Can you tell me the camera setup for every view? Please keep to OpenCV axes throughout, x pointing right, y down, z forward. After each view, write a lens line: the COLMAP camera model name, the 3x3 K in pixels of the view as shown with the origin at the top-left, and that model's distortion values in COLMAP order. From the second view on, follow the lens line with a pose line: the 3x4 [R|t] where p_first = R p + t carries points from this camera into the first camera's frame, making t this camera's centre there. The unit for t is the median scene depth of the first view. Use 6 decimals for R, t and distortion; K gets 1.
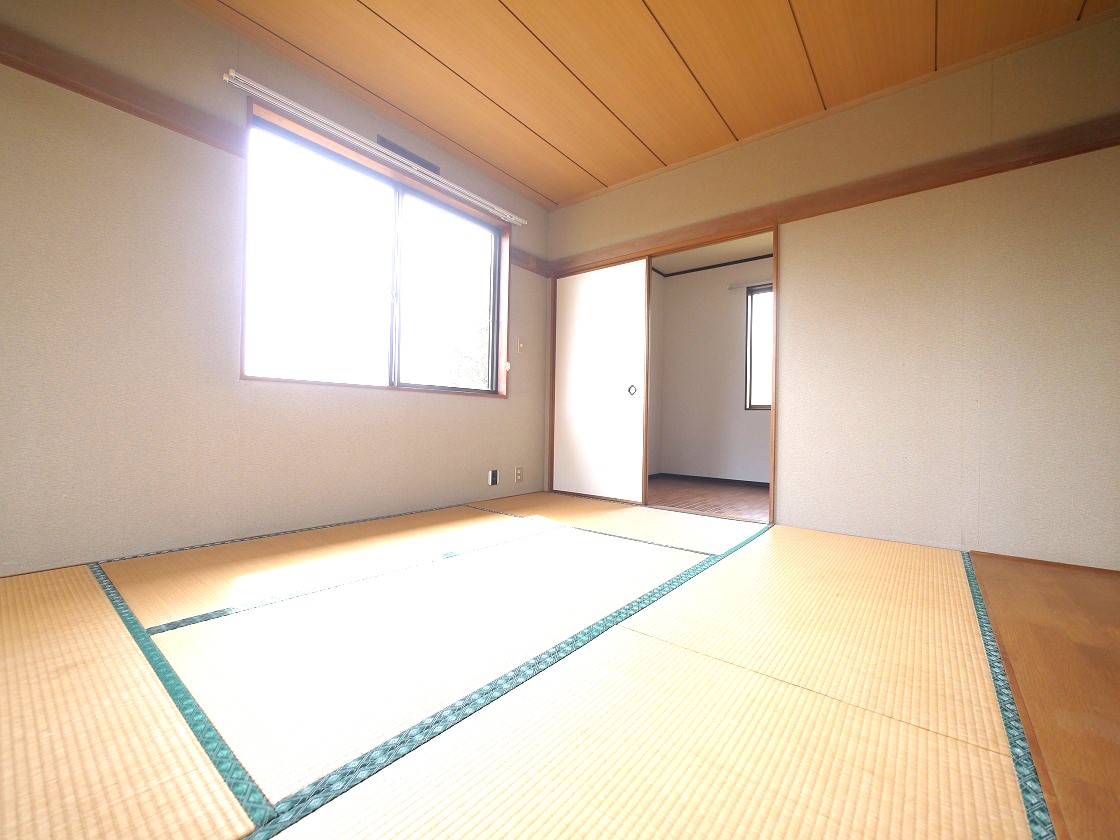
lens RADIAL K [[462.4, 0, 558.8], [0, 462.4, 420.2], [0, 0, 1]] dist [-0.006634, 0.000309]
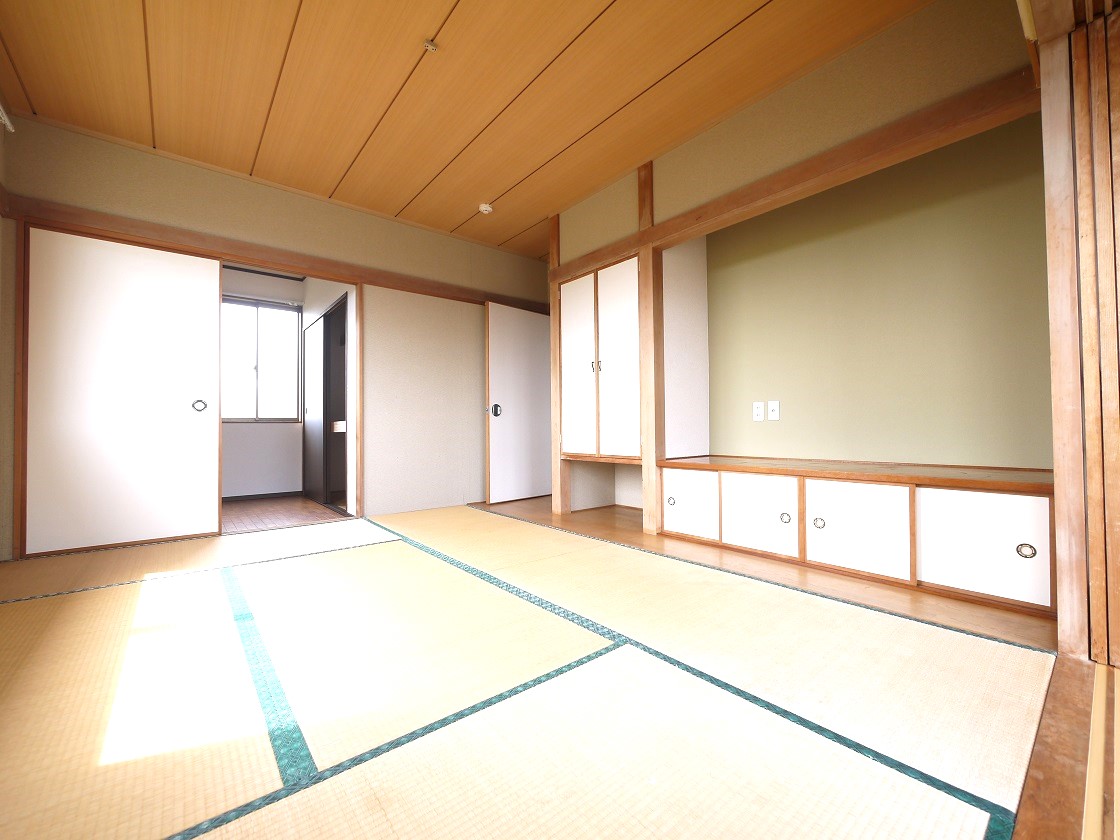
lens RADIAL K [[462.4, 0, 559.4], [0, 462.4, 421.9], [0, 0, 1]] dist [-0.006634, 0.000309]
pose [[0.197599, -0.003502, 0.980277, -0.559689], [0.019826, 0.999803, -0.000425, -0.022537], [-0.980082, 0.019519, 0.197630, 0.180715]]
